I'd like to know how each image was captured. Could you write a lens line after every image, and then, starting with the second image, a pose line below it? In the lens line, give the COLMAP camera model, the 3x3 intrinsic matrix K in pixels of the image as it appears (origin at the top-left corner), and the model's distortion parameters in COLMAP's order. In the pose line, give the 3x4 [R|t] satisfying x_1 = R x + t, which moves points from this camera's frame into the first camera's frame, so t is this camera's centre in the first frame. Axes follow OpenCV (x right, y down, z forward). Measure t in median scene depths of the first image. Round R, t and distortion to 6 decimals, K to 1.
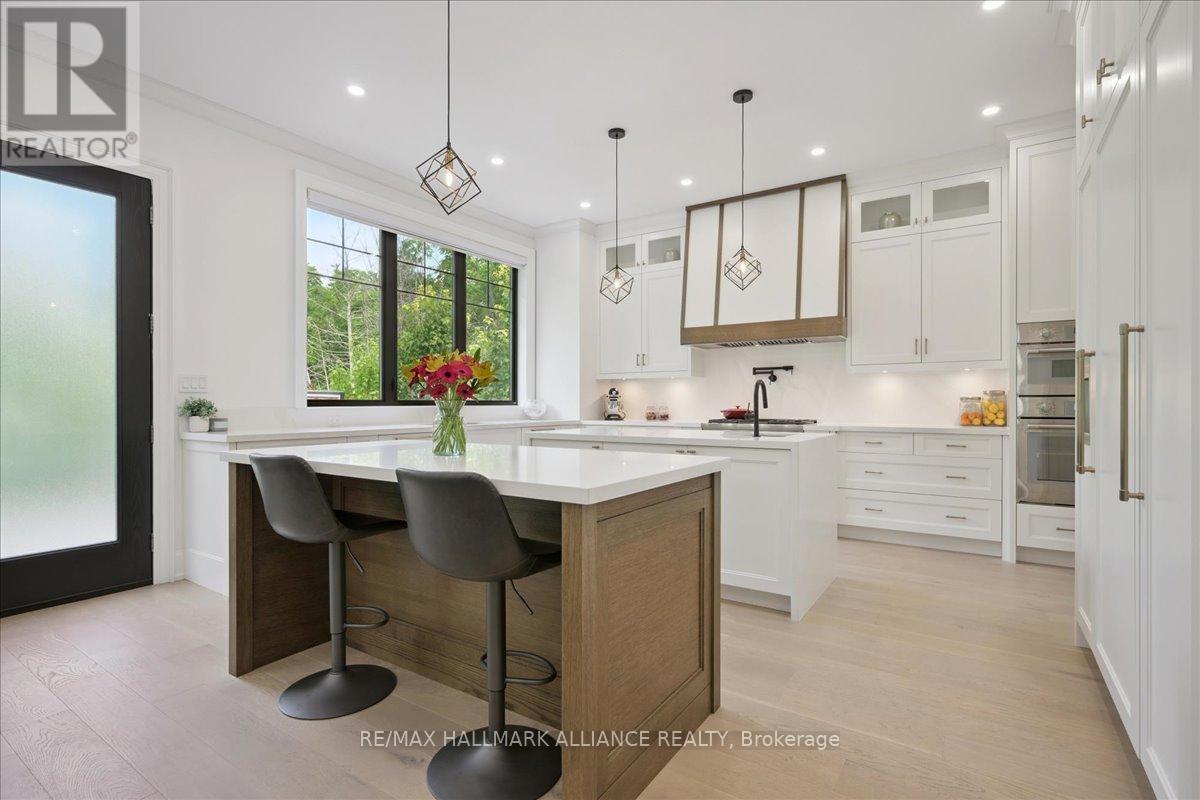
lens RADIAL K [[543.1, 0, 608.3], [0, 543.1, 404.1], [0, 0, 1]] dist [-0.004975, -0.000032]
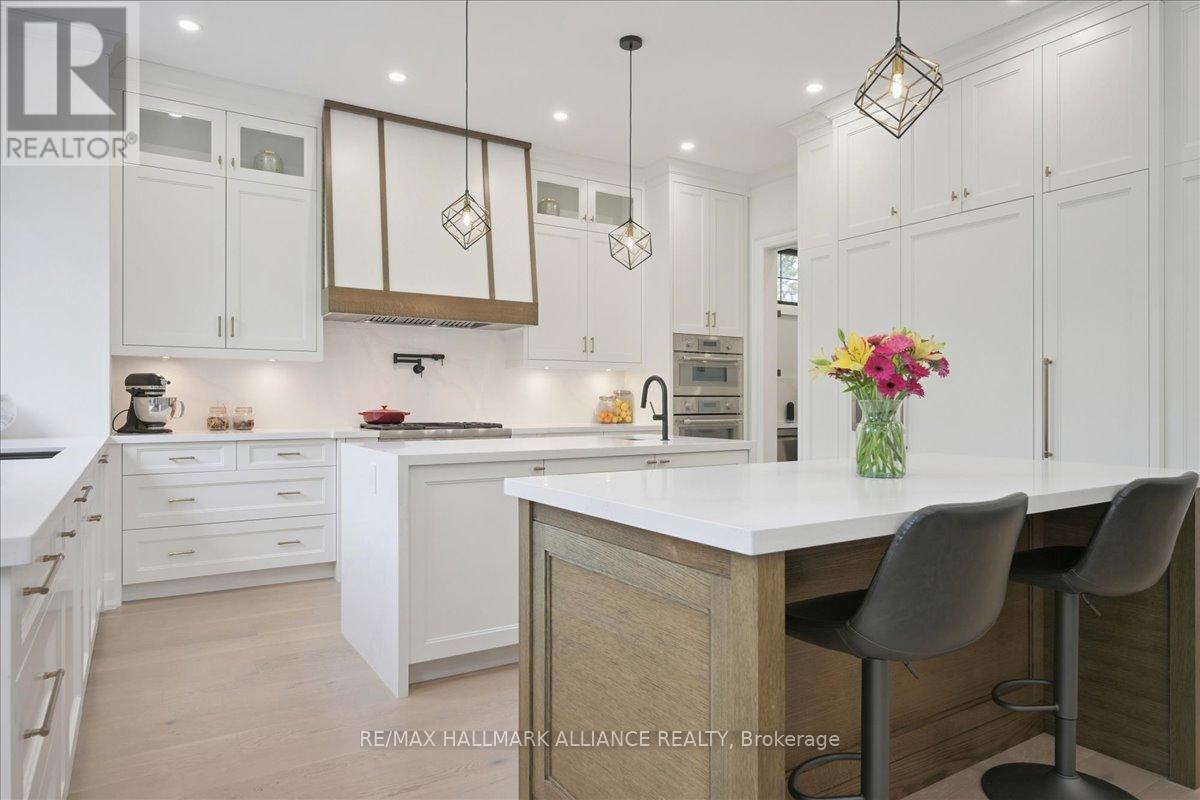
lens RADIAL K [[743.2, 0, 604.8], [0, 743.2, 396.0], [0, 0, 1]] dist [-0.008060, 0.001279]
pose [[0.427885, 0.007672, 0.903801, -0.576628], [-0.000296, 0.999965, -0.008348, -0.001734], [-0.903833, 0.003304, 0.427872, 0.357538]]
